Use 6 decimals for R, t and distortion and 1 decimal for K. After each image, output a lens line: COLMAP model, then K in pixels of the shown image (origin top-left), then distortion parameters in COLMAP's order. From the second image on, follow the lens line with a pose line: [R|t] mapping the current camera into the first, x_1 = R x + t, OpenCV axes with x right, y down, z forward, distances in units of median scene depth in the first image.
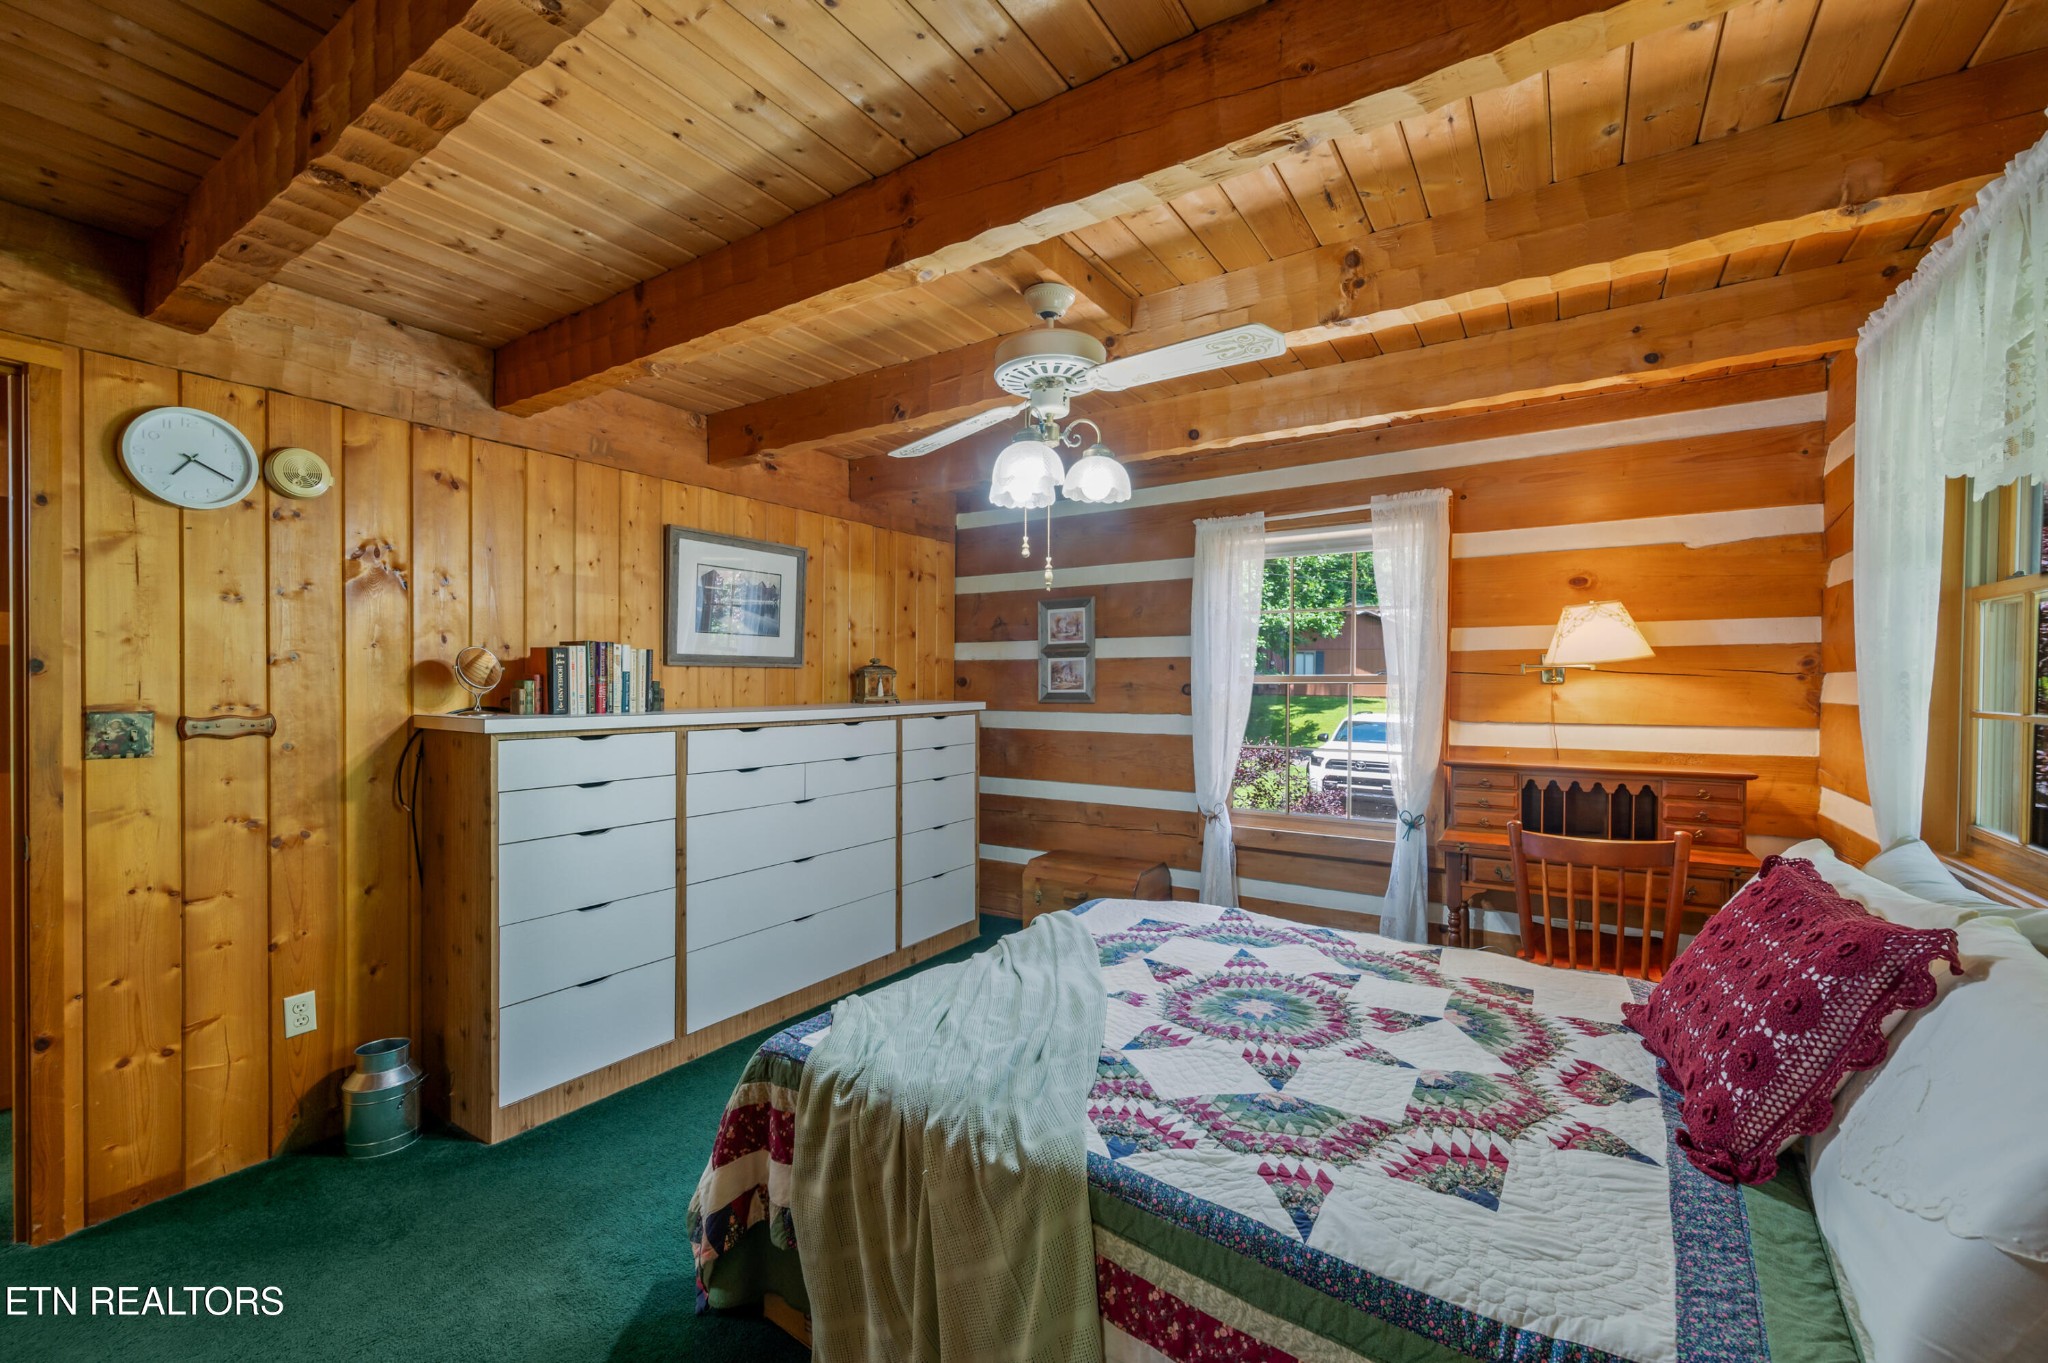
lens RADIAL K [[827.1, 0, 1030.0], [0, 827.1, 693.4], [0, 0, 1]] dist [-0.002521, 0.000227]
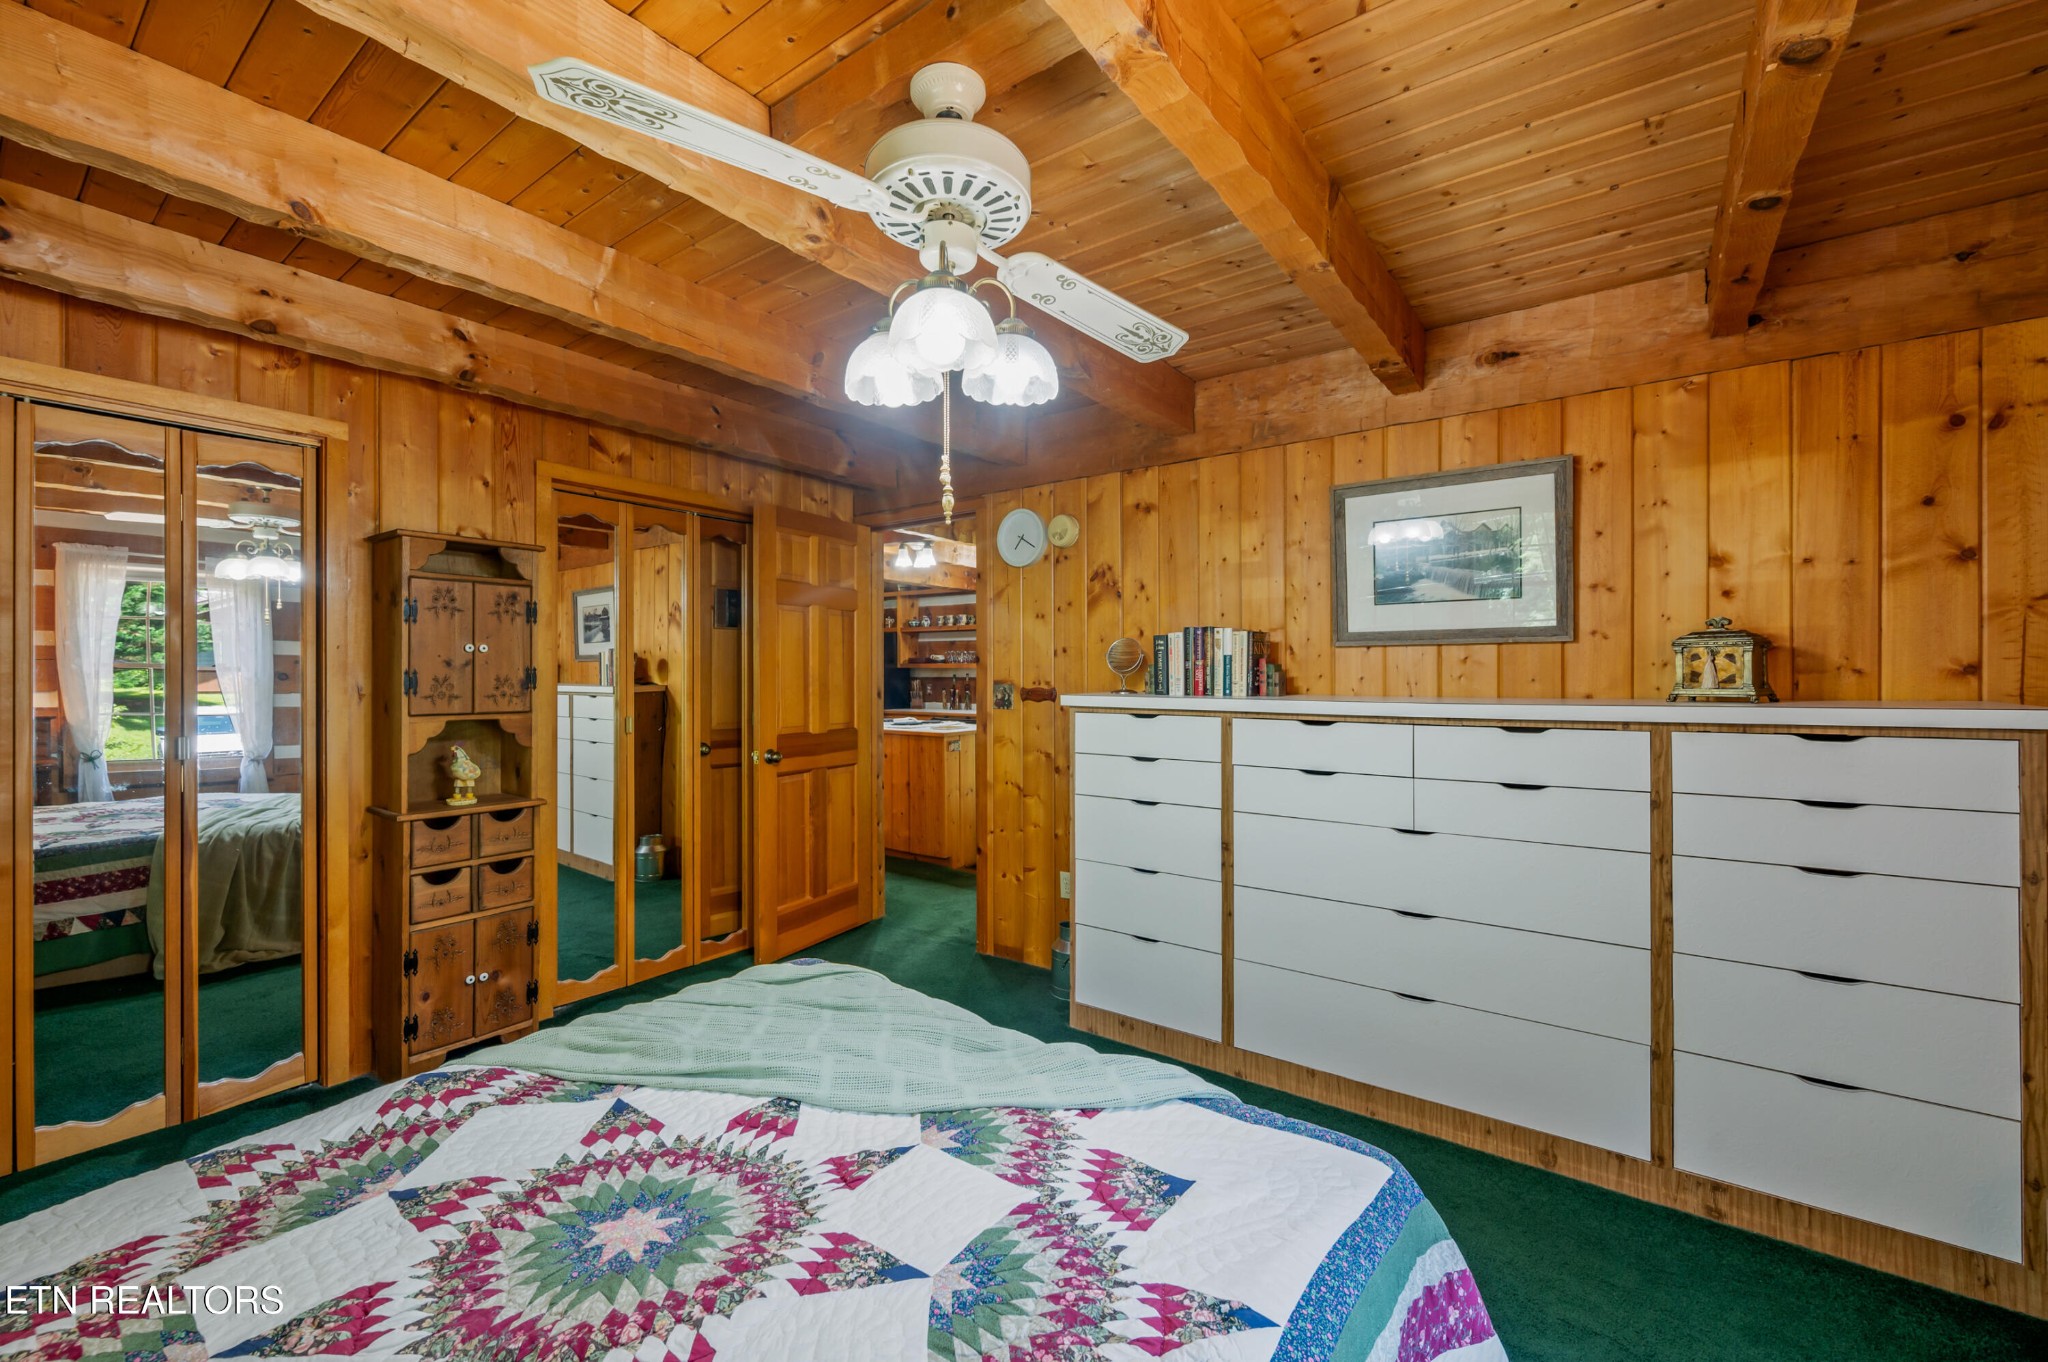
lens RADIAL K [[827.1, 0, 1029.5], [0, 827.1, 666.5], [0, 0, 1]] dist [-0.002521, 0.000227]
pose [[-0.052107, -0.004518, -0.998631, 0.509131], [-0.008356, 0.999957, -0.004088, -0.006523], [0.998607, 0.008132, -0.052142, 0.796227]]
